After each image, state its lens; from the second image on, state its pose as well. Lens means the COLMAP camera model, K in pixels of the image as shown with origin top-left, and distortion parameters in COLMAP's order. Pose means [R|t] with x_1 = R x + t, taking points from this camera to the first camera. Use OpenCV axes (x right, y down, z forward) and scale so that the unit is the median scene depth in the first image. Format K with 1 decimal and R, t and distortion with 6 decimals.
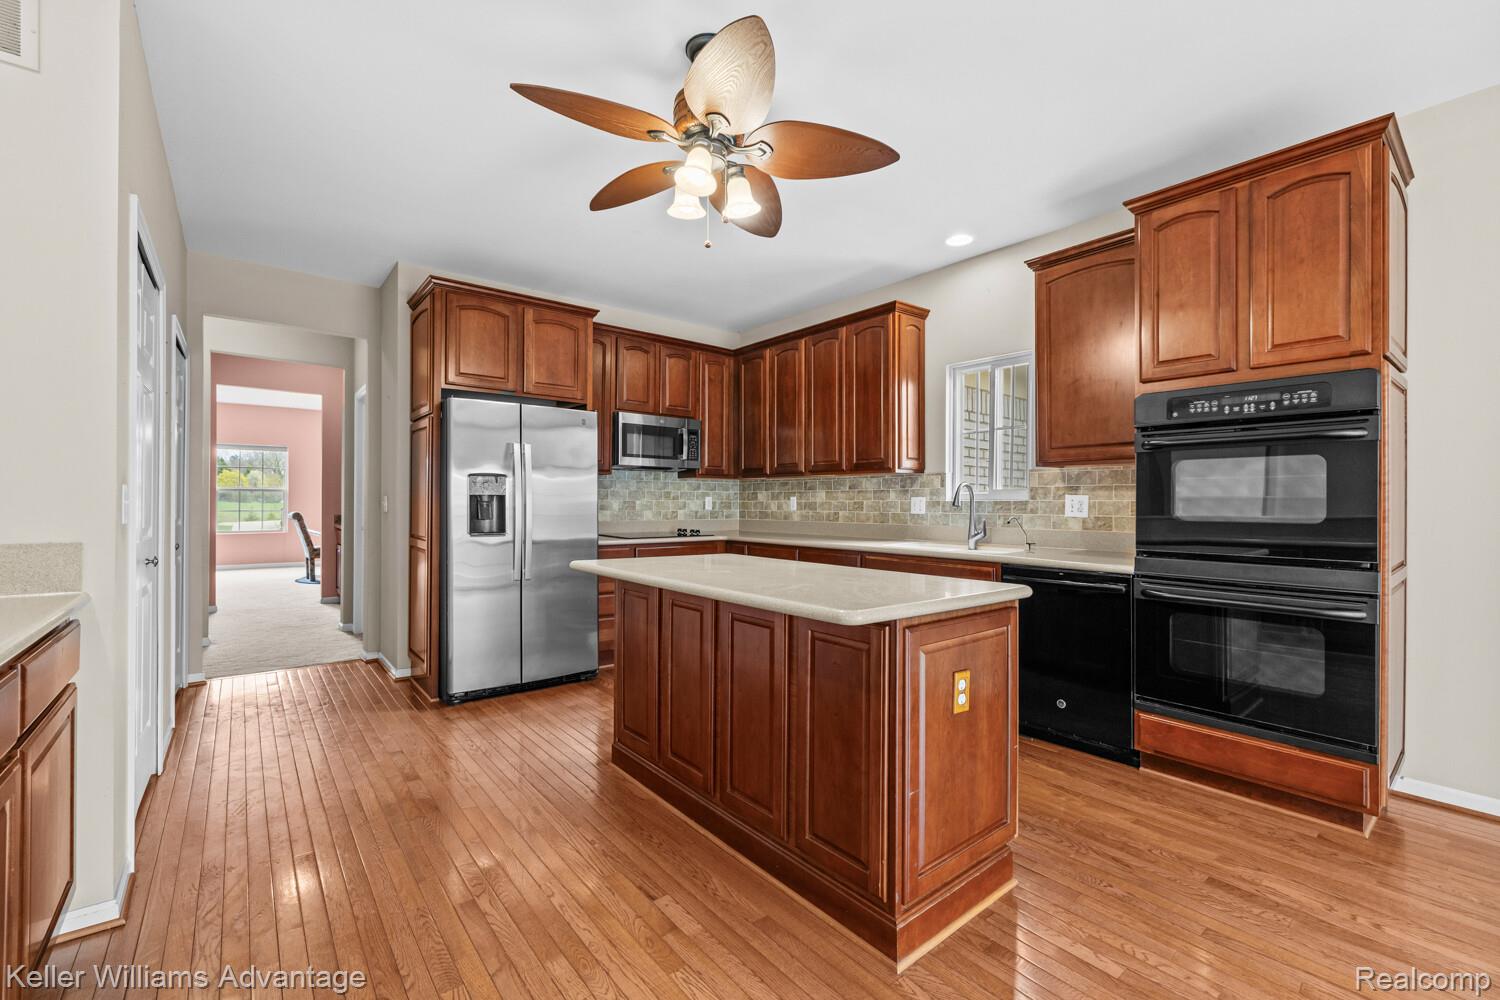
lens RADIAL K [[629.0, 0, 754.2], [0, 629.0, 502.9], [0, 0, 1]] dist [0.000282, 0.000419]
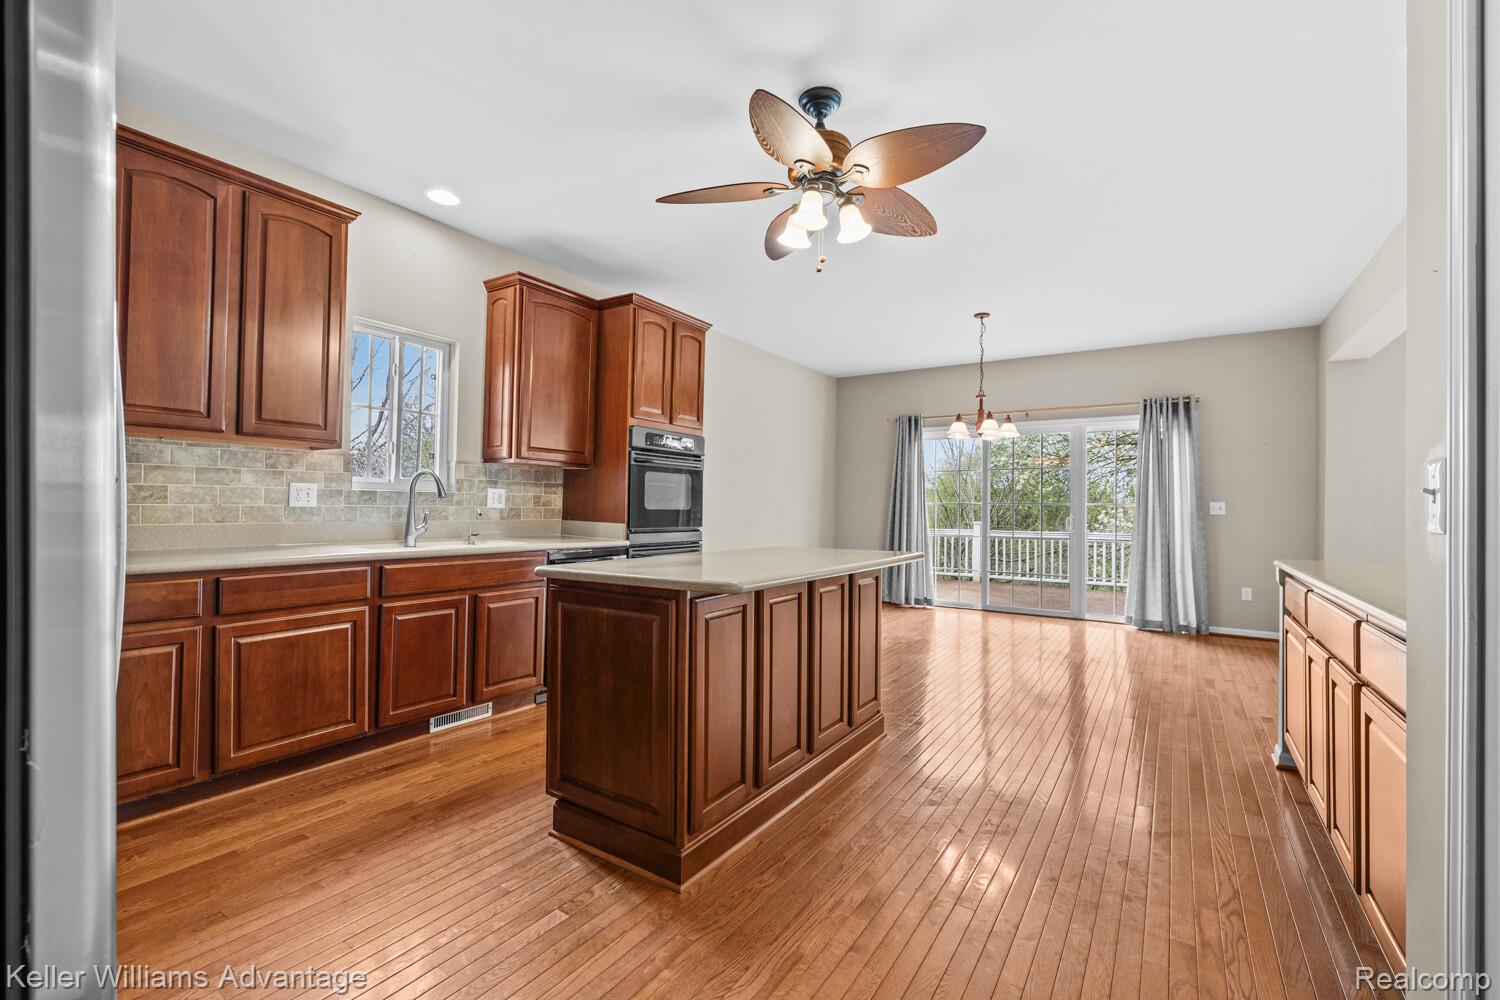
lens RADIAL K [[629.0, 0, 751.0], [0, 629.0, 499.2], [0, 0, 1]] dist [0.000282, 0.000419]
pose [[-0.292092, 0.003937, 0.956382, -0.640357], [-0.014613, 0.999856, -0.008579, 0.008740], [-0.956278, -0.016482, -0.291993, 0.829661]]
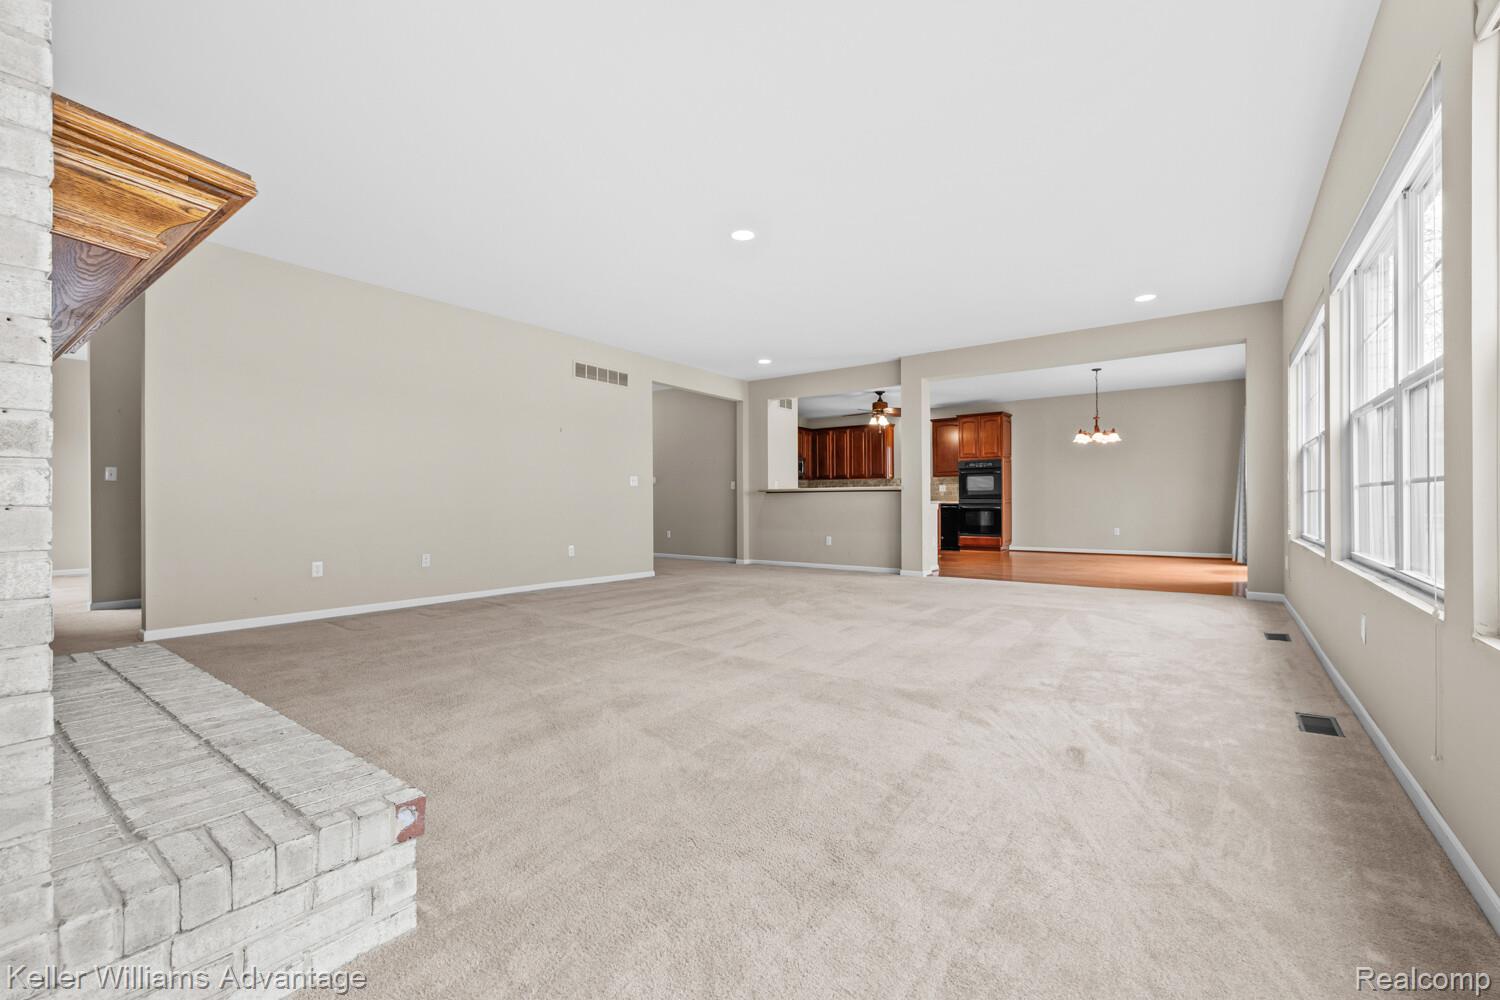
lens RADIAL K [[629.0, 0, 745.0], [0, 629.0, 498.7], [0, 0, 1]] dist [0.000282, 0.000419]
pose [[0.972482, -0.007083, 0.232868, -1.267958], [0.008112, 0.999961, -0.003463, 0.060972], [-0.232835, 0.005257, 0.972502, -1.983912]]
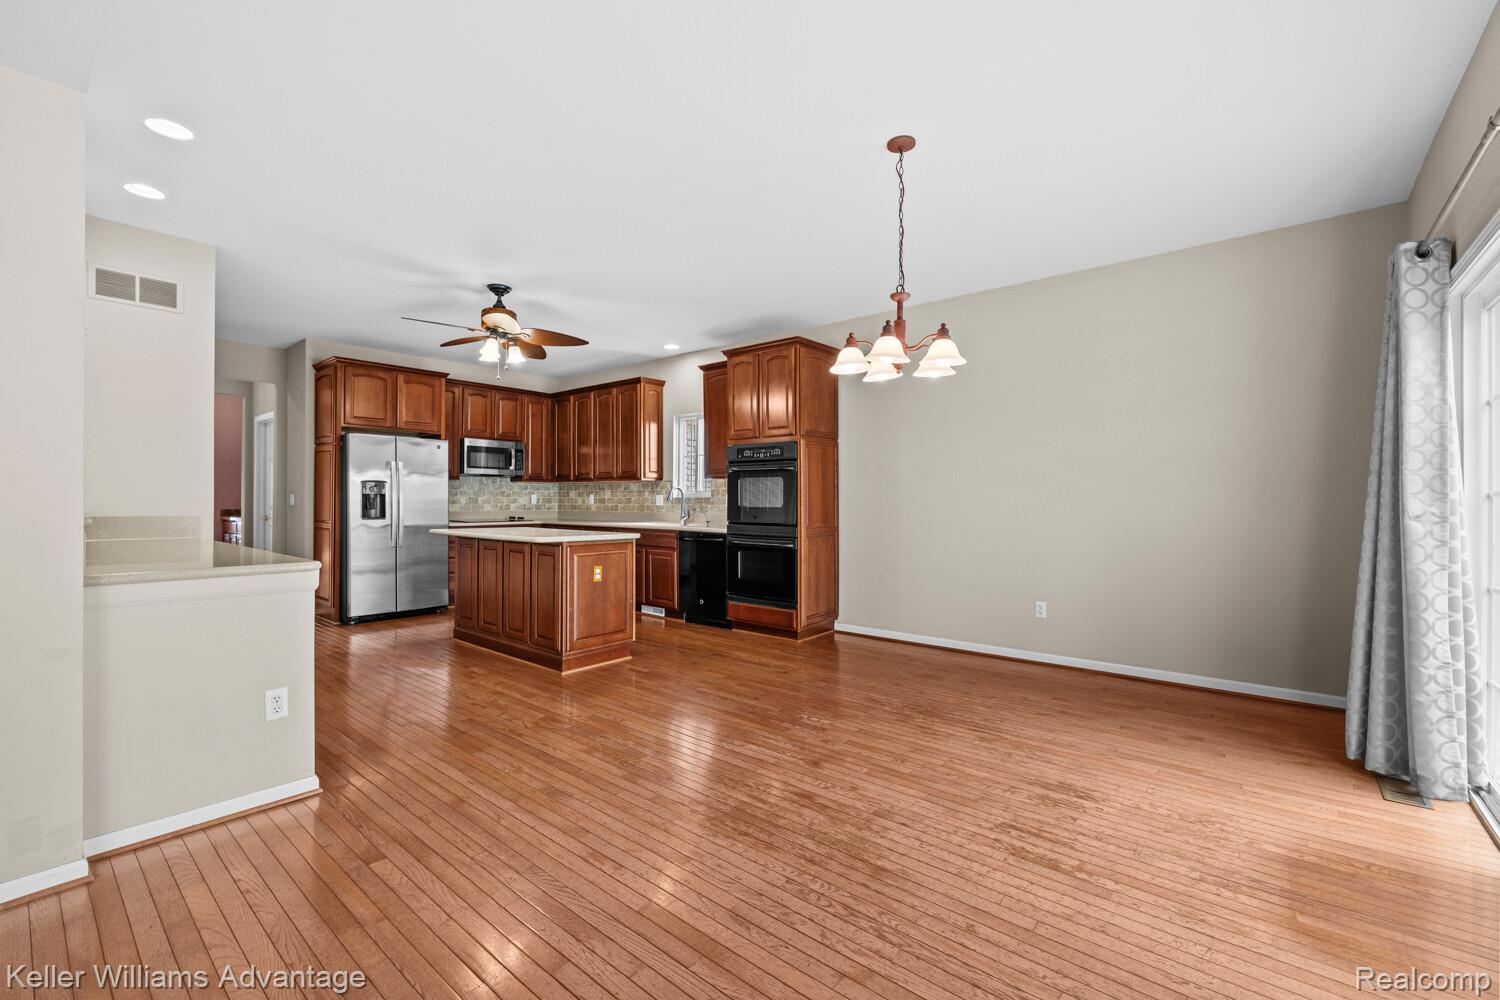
lens RADIAL K [[629.0, 0, 749.2], [0, 629.0, 501.0], [0, 0, 1]] dist [0.000282, 0.000419]
pose [[0.982855, -0.001036, 0.184375, 0.214927], [0.000574, 0.999997, 0.002560, 0.002063], [-0.184377, -0.002410, 0.982853, -0.731764]]
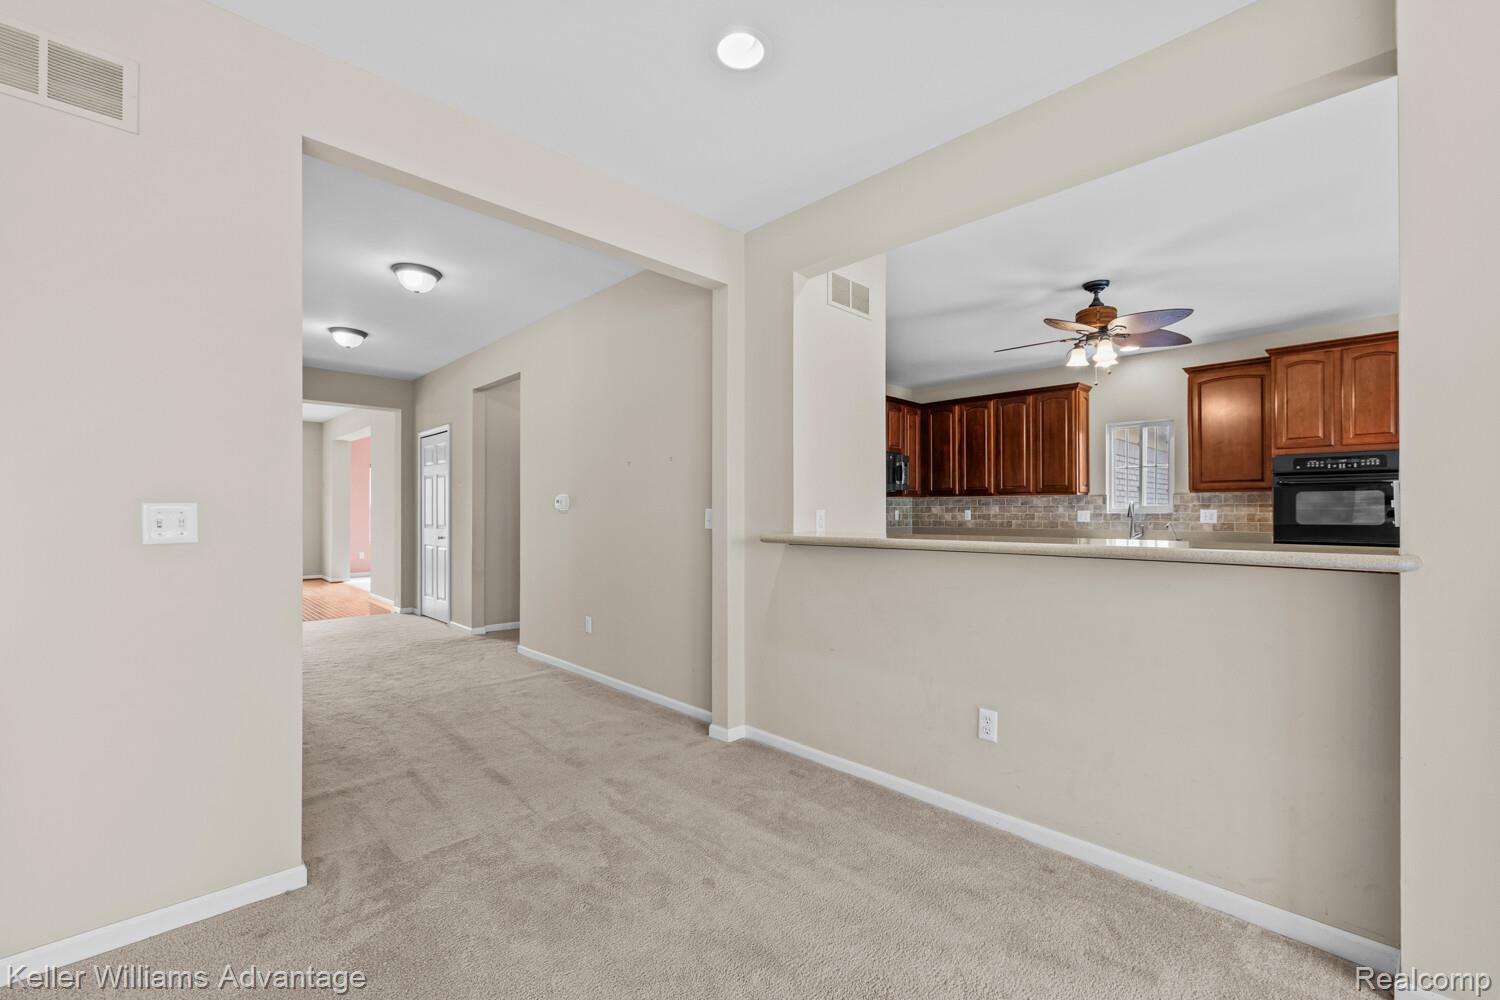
lens RADIAL K [[629.0, 0, 748.9], [0, 629.0, 507.5], [0, 0, 1]] dist [0.000282, 0.000419]
pose [[0.996731, -0.003622, 0.080706, -0.749580], [0.004219, 0.999965, -0.007232, -0.010585], [-0.080677, 0.007549, 0.996712, -0.492068]]
